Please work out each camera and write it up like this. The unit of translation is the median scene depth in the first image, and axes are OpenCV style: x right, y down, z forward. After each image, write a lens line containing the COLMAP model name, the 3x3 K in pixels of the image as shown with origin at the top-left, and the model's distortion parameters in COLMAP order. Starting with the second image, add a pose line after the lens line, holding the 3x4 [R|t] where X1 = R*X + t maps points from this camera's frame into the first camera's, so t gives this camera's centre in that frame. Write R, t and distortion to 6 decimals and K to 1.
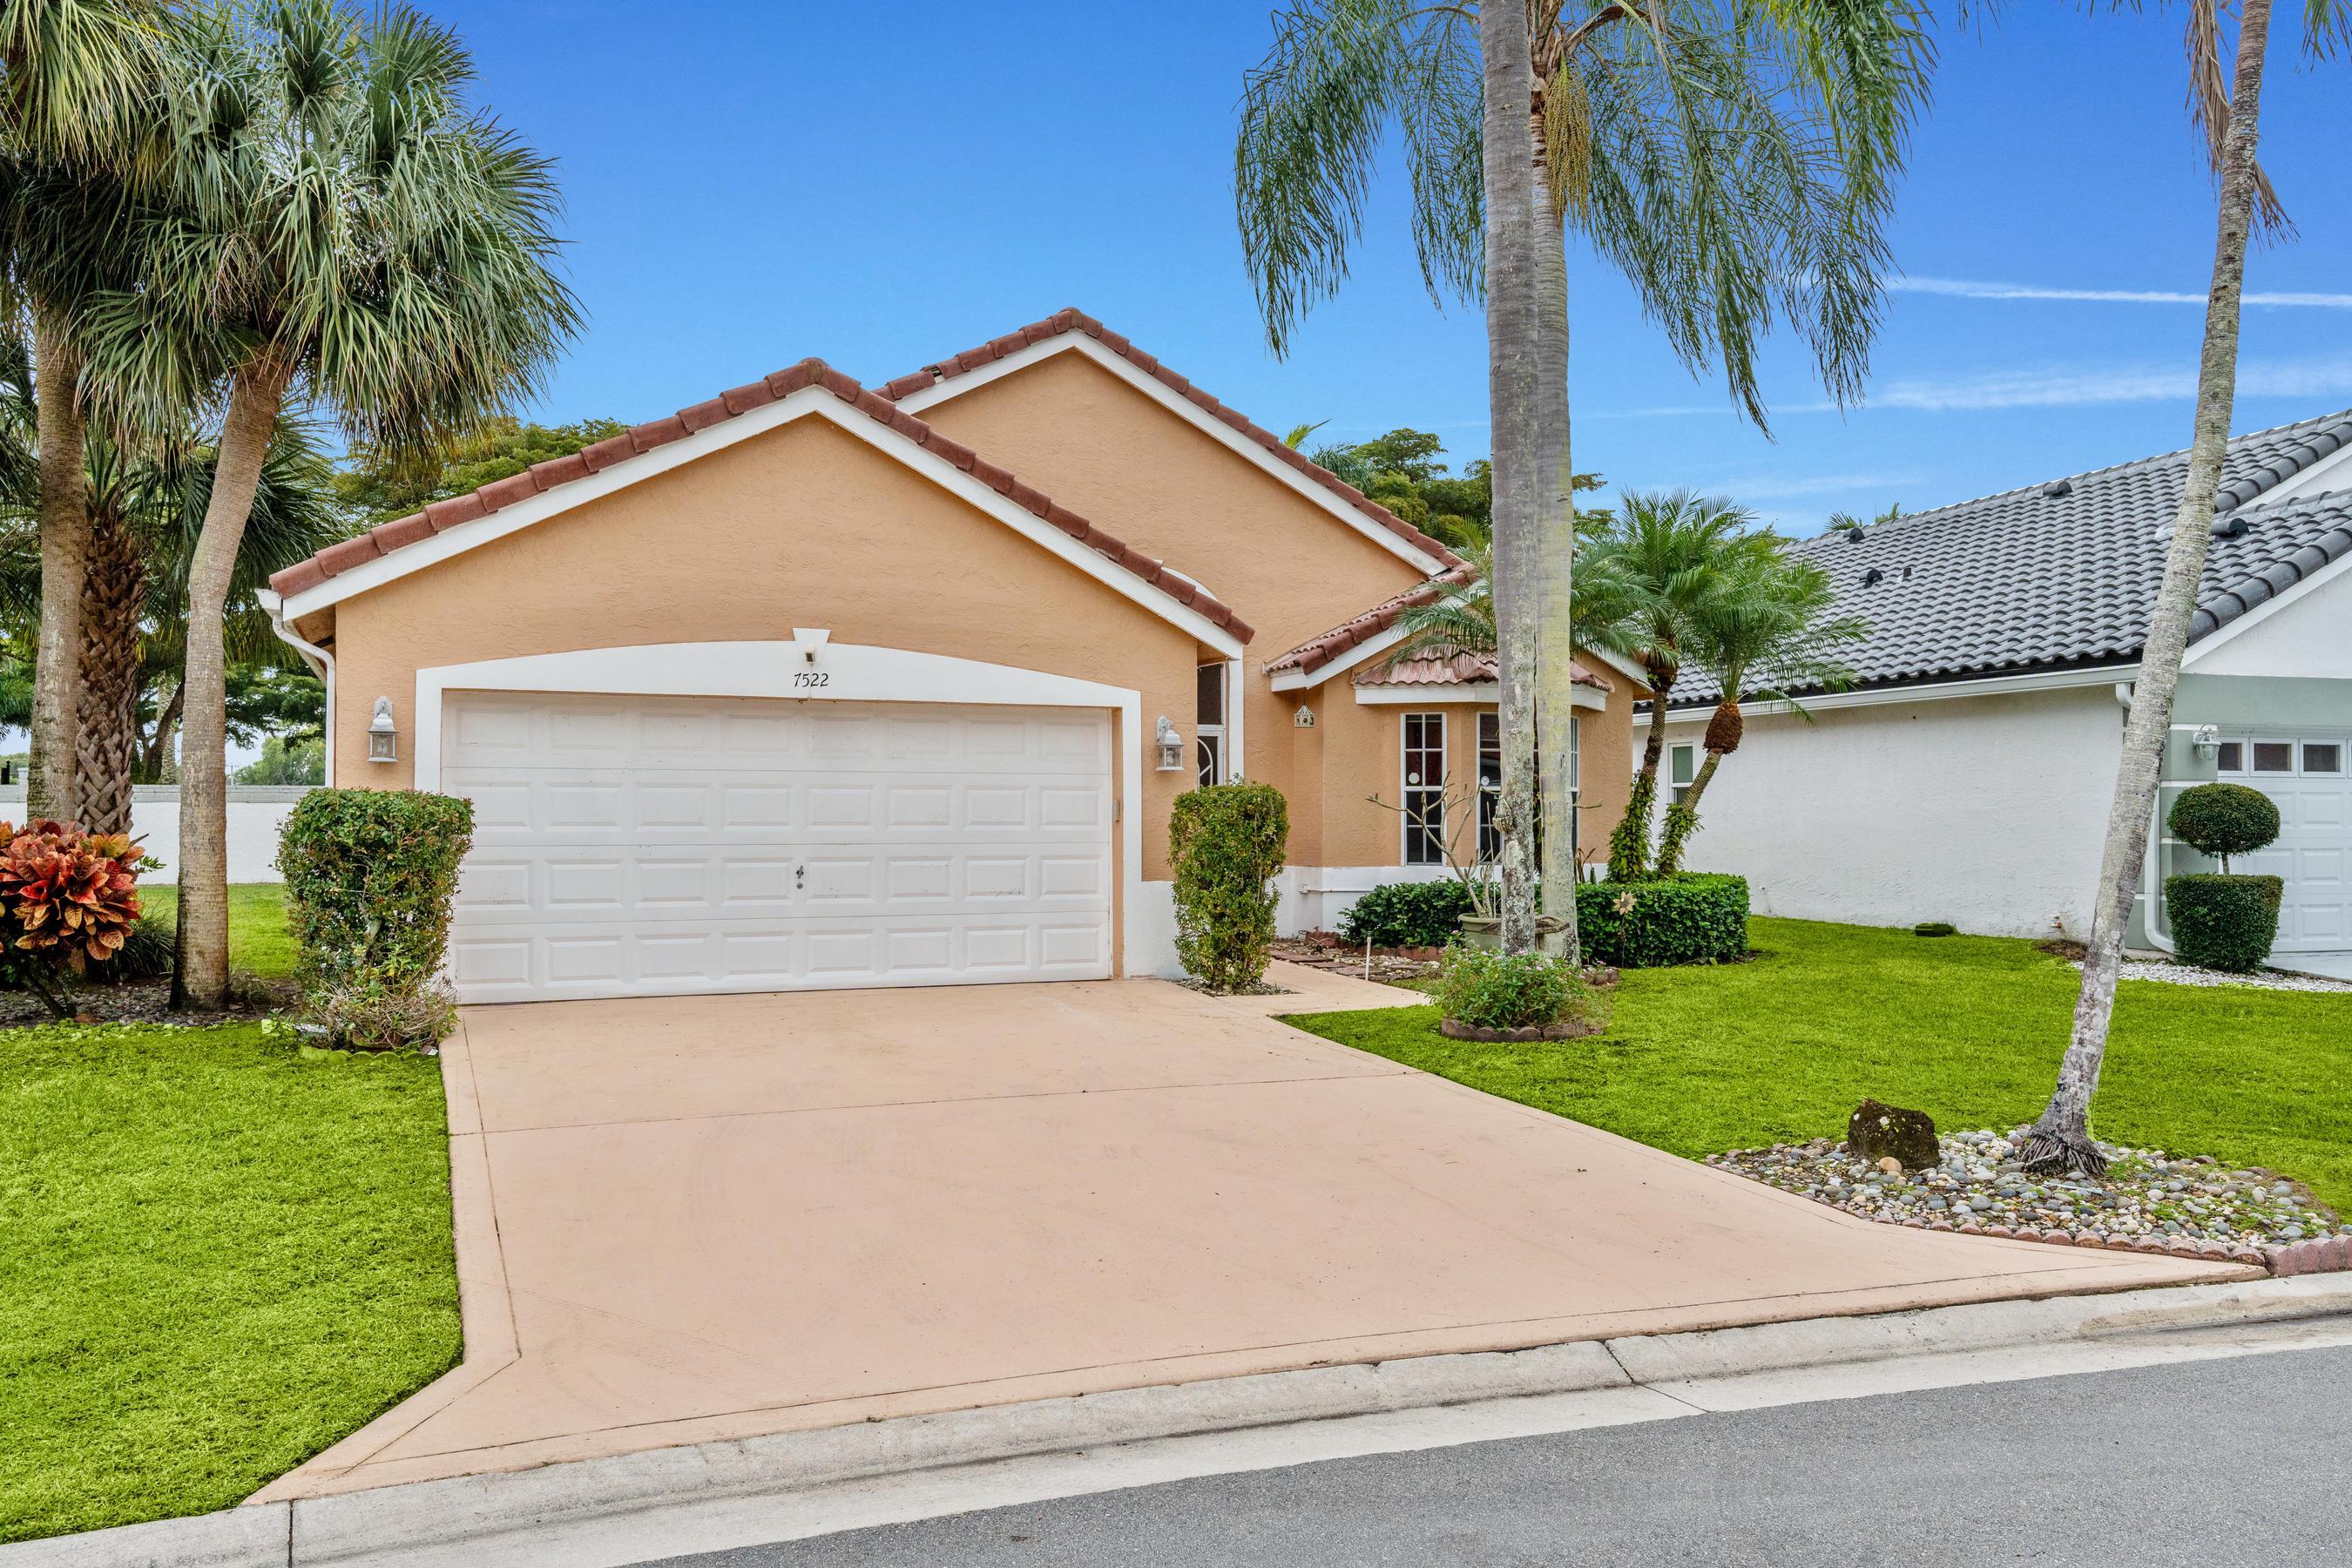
lens RADIAL K [[1750.1, 0, 1176.0], [0, 1750.1, 800.3], [0, 0, 1]] dist [0.002858, 0.002779]
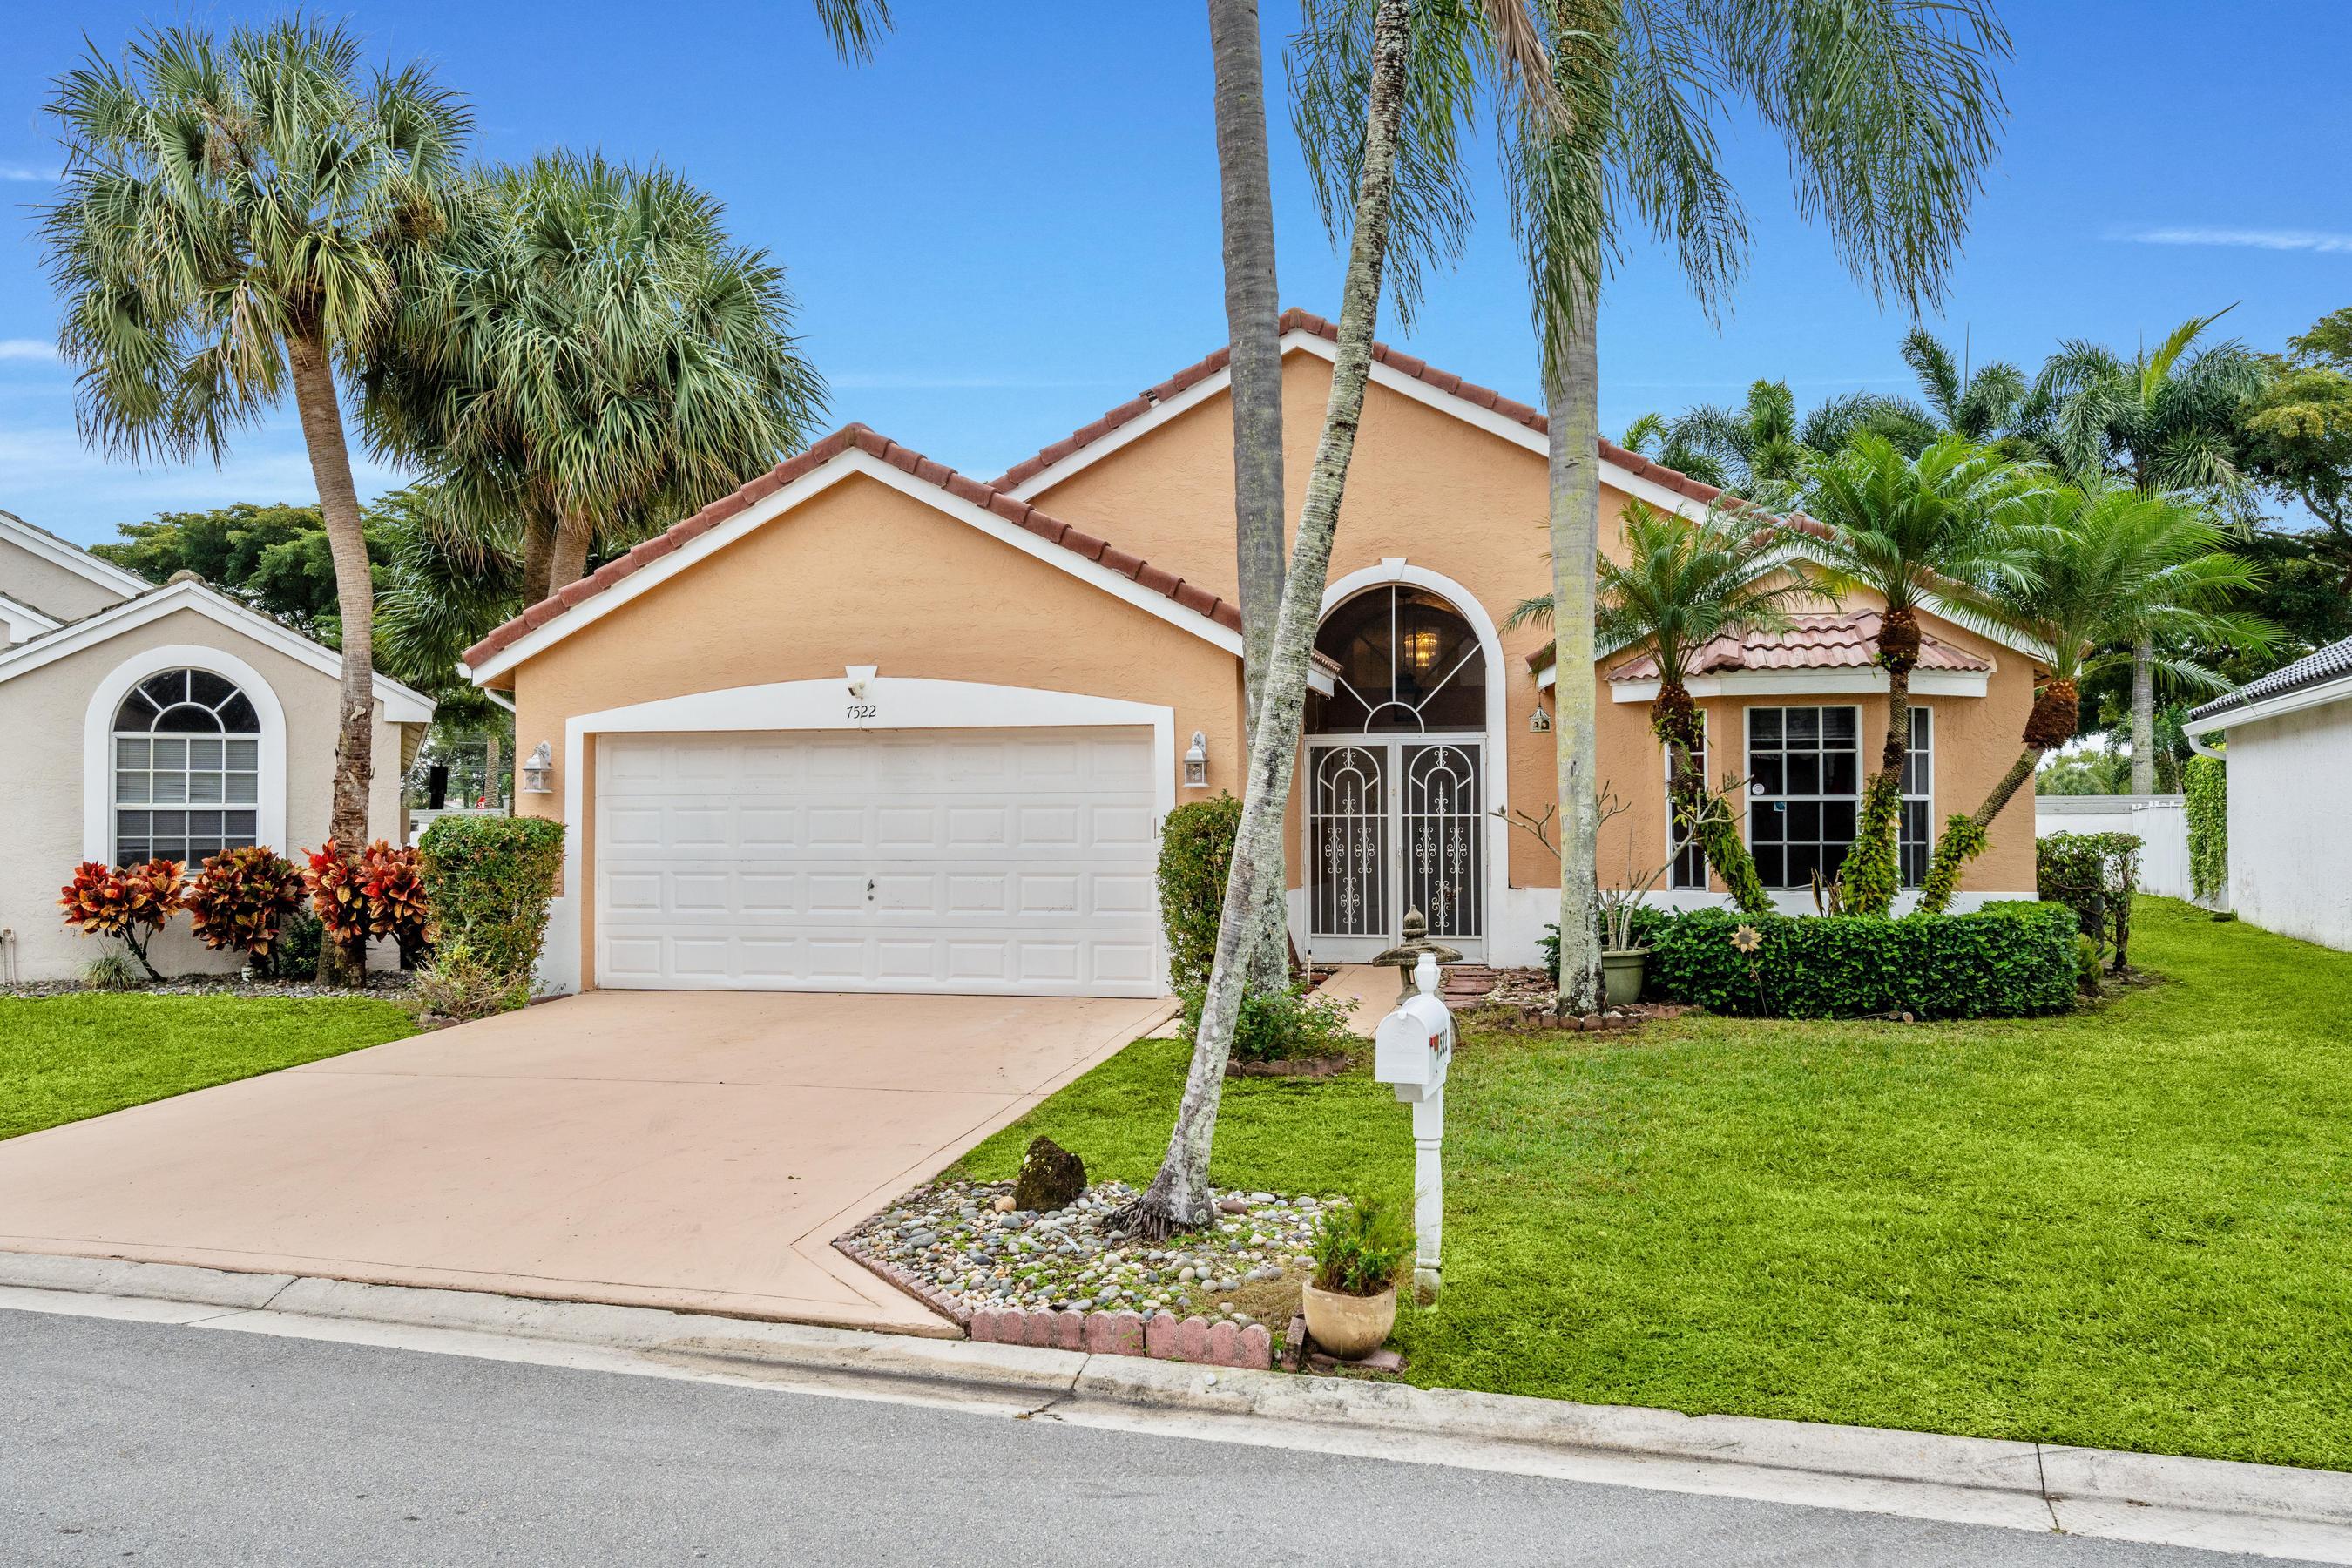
lens RADIAL K [[1956.4, 0, 1176.1], [0, 1956.4, 775.6], [0, 0, 1]] dist [0.005099, 0.005560]
pose [[0.805146, -0.019173, -0.592766, 0.685248], [0.008610, 0.999750, -0.020643, -0.001063], [0.593014, 0.011517, 0.805110, 0.121075]]
